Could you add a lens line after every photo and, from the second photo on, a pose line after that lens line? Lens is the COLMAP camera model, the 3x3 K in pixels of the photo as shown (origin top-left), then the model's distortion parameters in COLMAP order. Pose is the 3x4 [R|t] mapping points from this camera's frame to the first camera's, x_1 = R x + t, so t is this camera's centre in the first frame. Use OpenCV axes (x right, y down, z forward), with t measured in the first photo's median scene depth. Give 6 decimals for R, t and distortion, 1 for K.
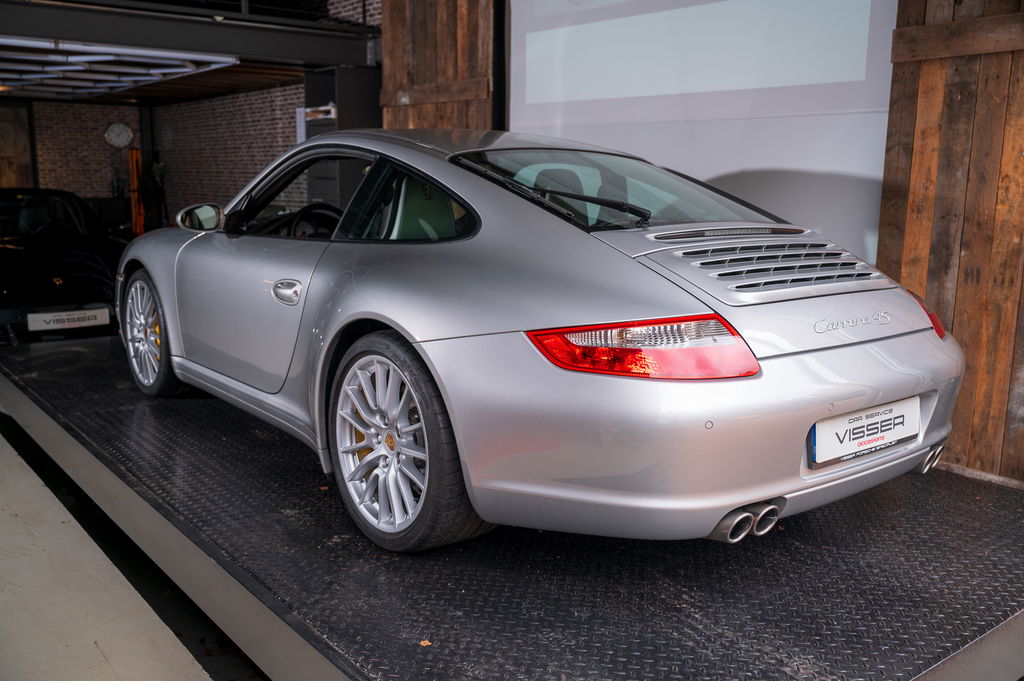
lens RADIAL K [[919.9, 0, 515.2], [0, 919.9, 346.1], [0, 0, 1]] dist [0.000455, 0.001541]
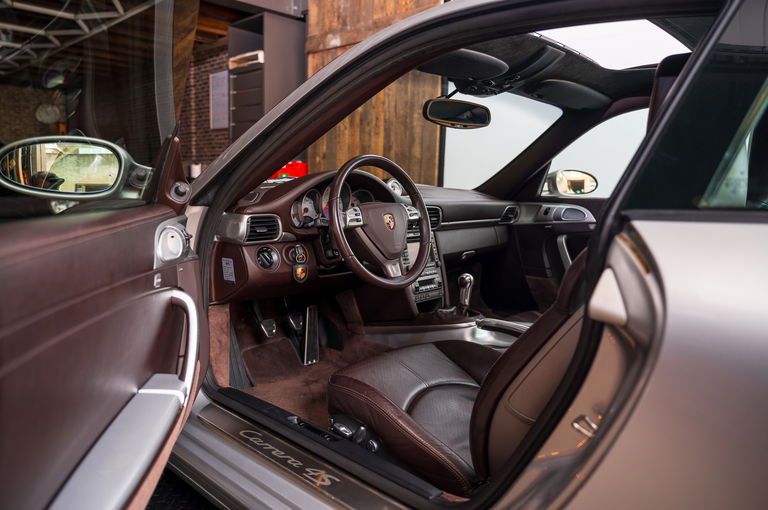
lens RADIAL K [[548.8, 0, 383.1], [0, 548.8, 252.5], [0, 0, 1]] dist [-0.006528, -0.004600]
pose [[0.990678, -0.009204, 0.135915, -0.276882], [0.016464, 0.998491, -0.052388, 0.004152], [-0.135228, 0.054138, 0.989334, 0.717201]]
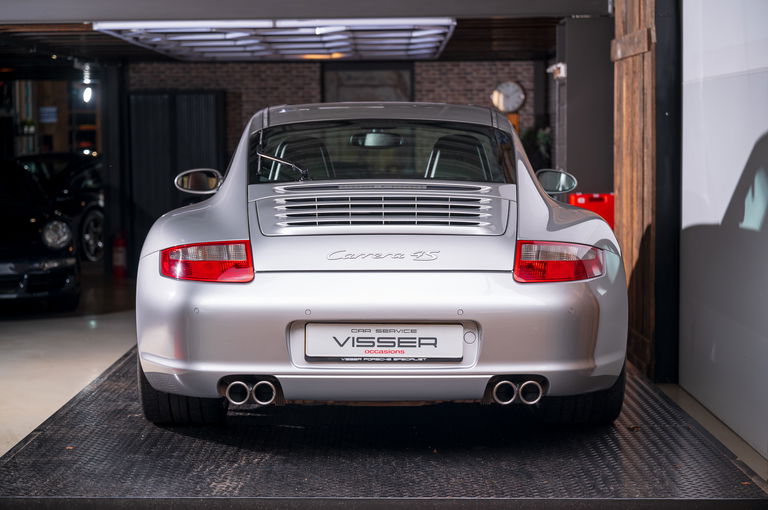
lens RADIAL K [[1568.4, 0, 384.0], [0, 1568.4, 255.0], [0, 0, 1]] dist [0.022808, -0.150351]
pose [[0.783021, 0.027887, -0.621370, 1.114736], [-0.096642, 0.992317, -0.077249, 0.090332], [0.614442, 0.120538, 0.779700, -0.432577]]
